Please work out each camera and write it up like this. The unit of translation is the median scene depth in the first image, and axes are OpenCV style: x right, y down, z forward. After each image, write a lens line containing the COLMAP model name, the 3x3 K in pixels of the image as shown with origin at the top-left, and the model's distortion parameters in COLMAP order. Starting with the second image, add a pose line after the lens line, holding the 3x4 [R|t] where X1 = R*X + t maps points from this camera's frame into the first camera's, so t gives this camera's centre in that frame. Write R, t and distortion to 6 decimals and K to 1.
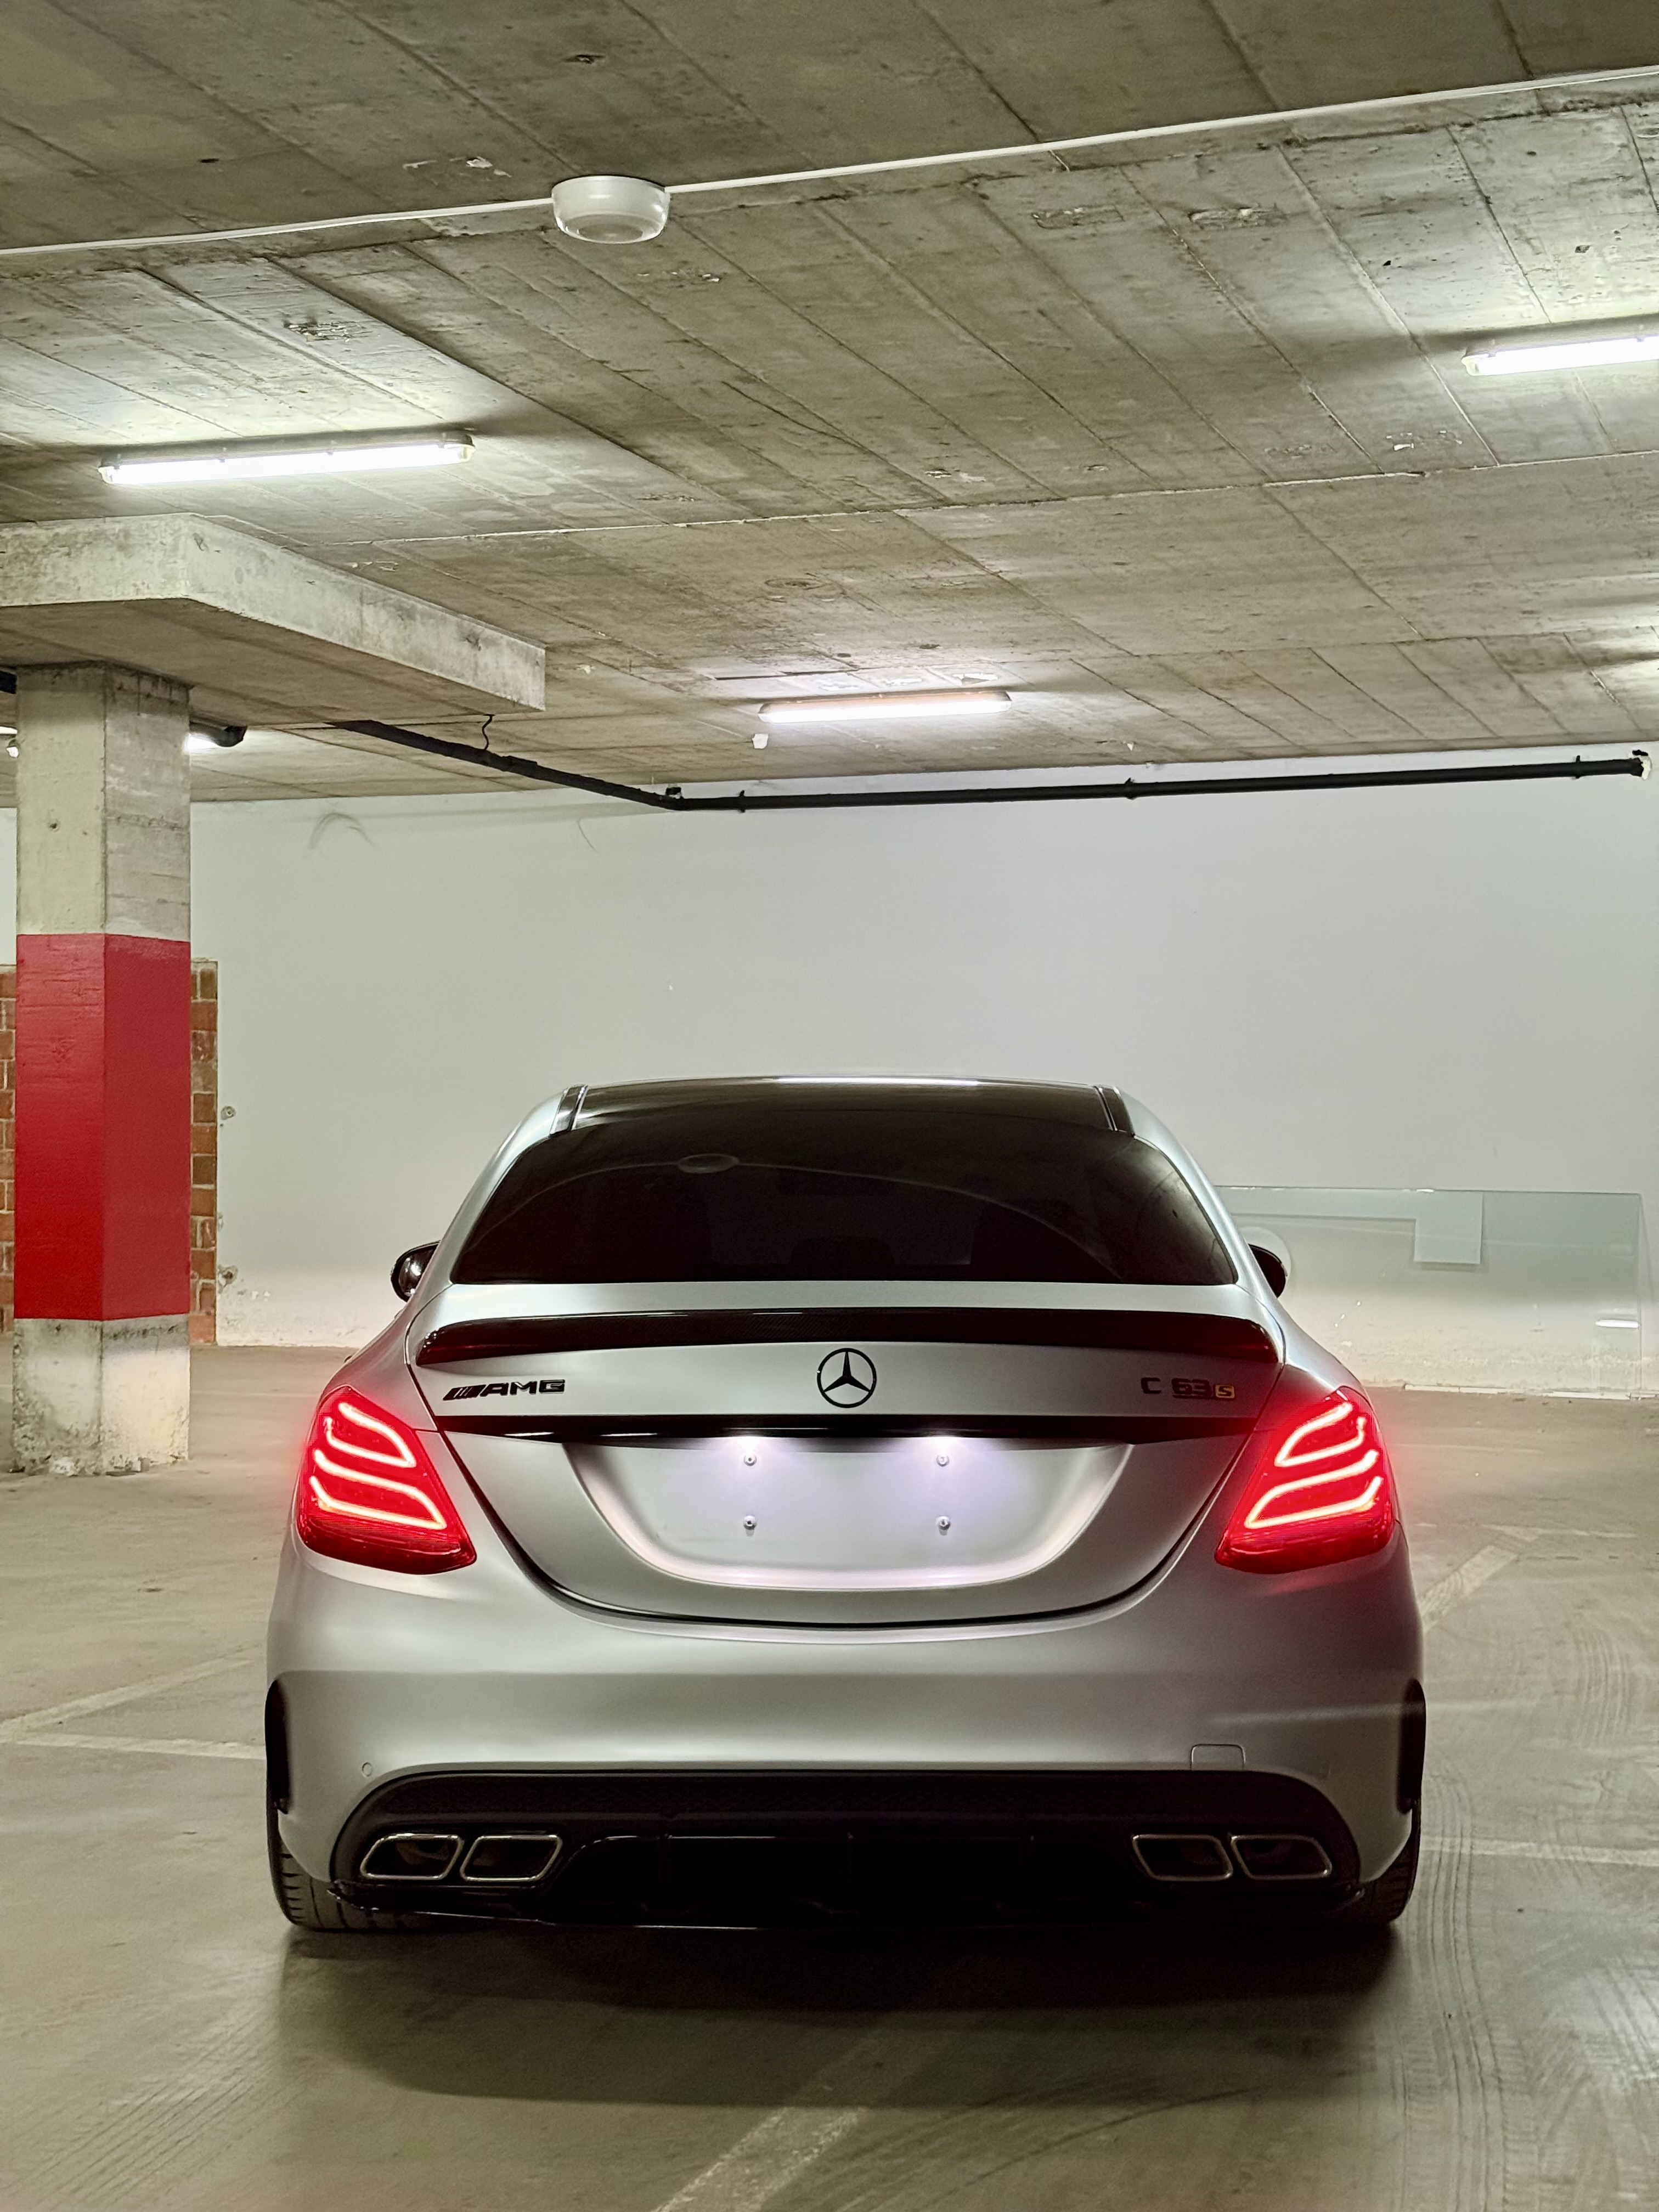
lens RADIAL K [[3122.1, 0, 829.5], [0, 3122.1, 1106.0], [0, 0, 1]] dist [-0.000886, -0.001241]
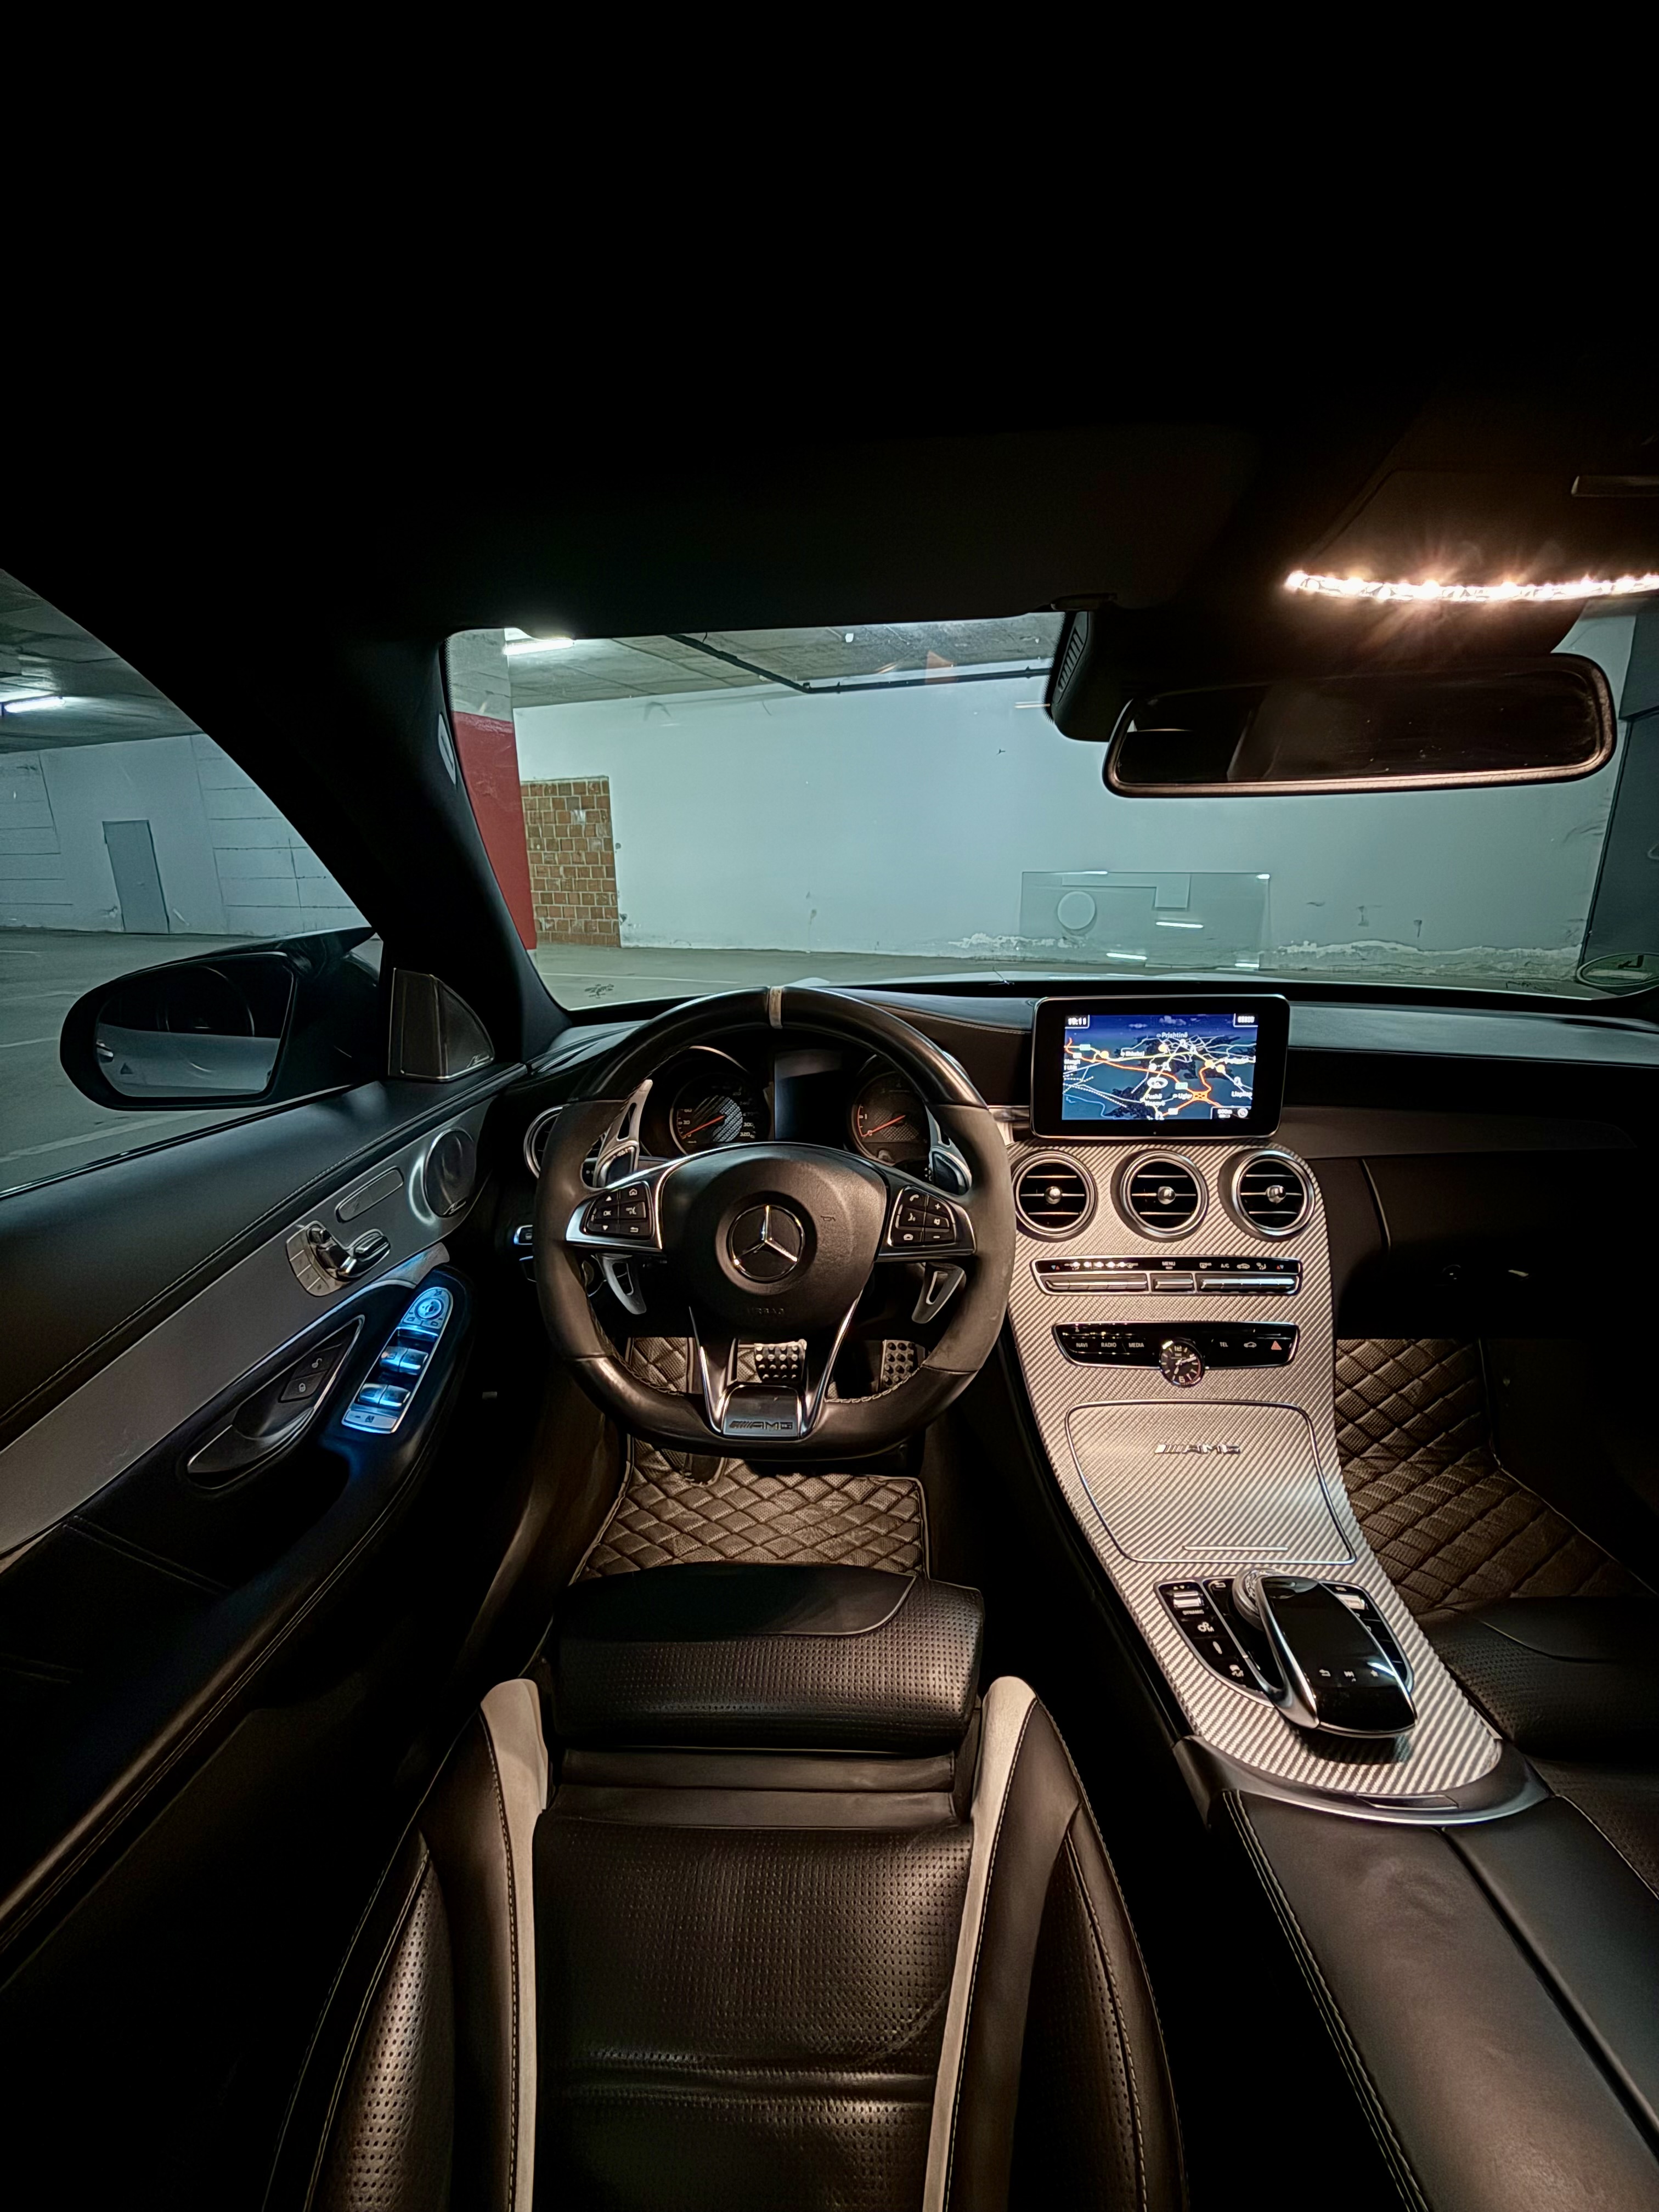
lens RADIAL K [[881.3, 0, 832.8], [0, 881.3, 1101.6], [0, 0, 1]] dist [0.000376, 0.000286]
pose [[0.999547, 0.000884, -0.030091, -0.014251], [0.007176, 0.963763, 0.266662, 0.012000], [0.029237, -0.266757, 0.963320, 0.332967]]
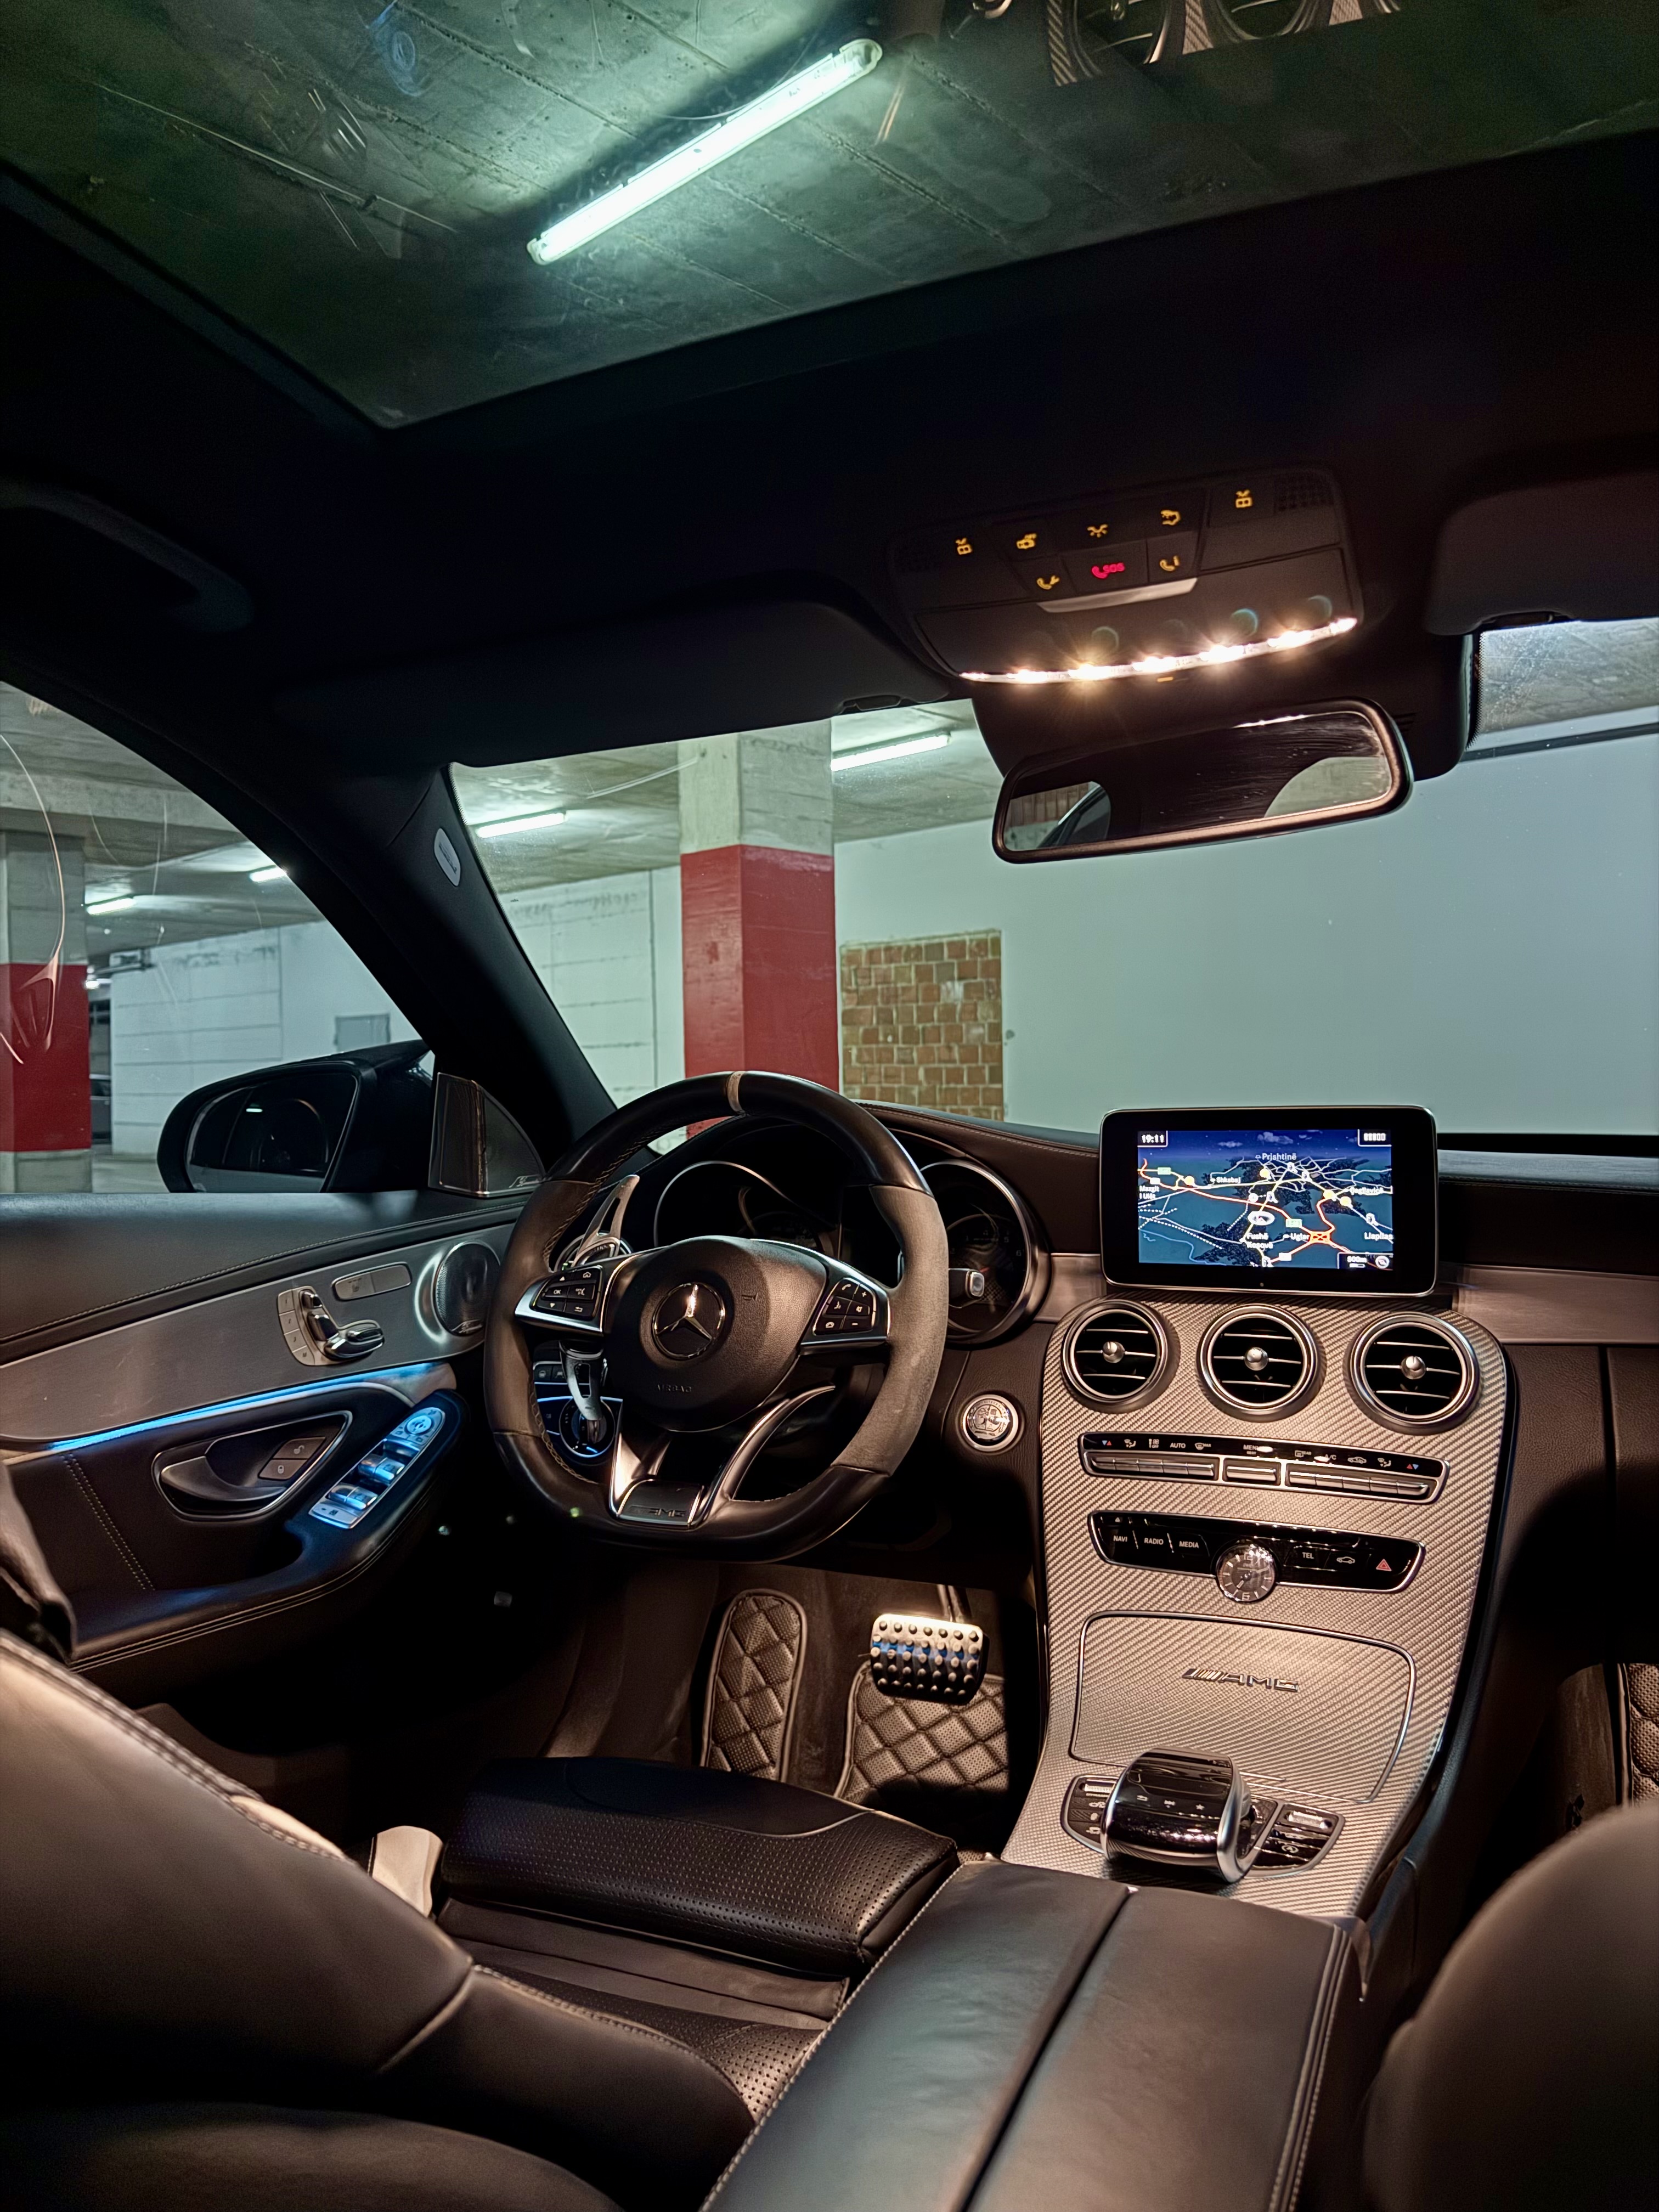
lens RADIAL K [[1552.8, 0, 824.7], [0, 1552.8, 1103.9], [0, 0, 1]] dist [0.165609, -0.361024]
pose [[0.919861, -0.007881, -0.392165, 0.010300], [0.017910, 0.999599, 0.021923, 0.017157], [0.391835, -0.027189, 0.919634, 0.312491]]
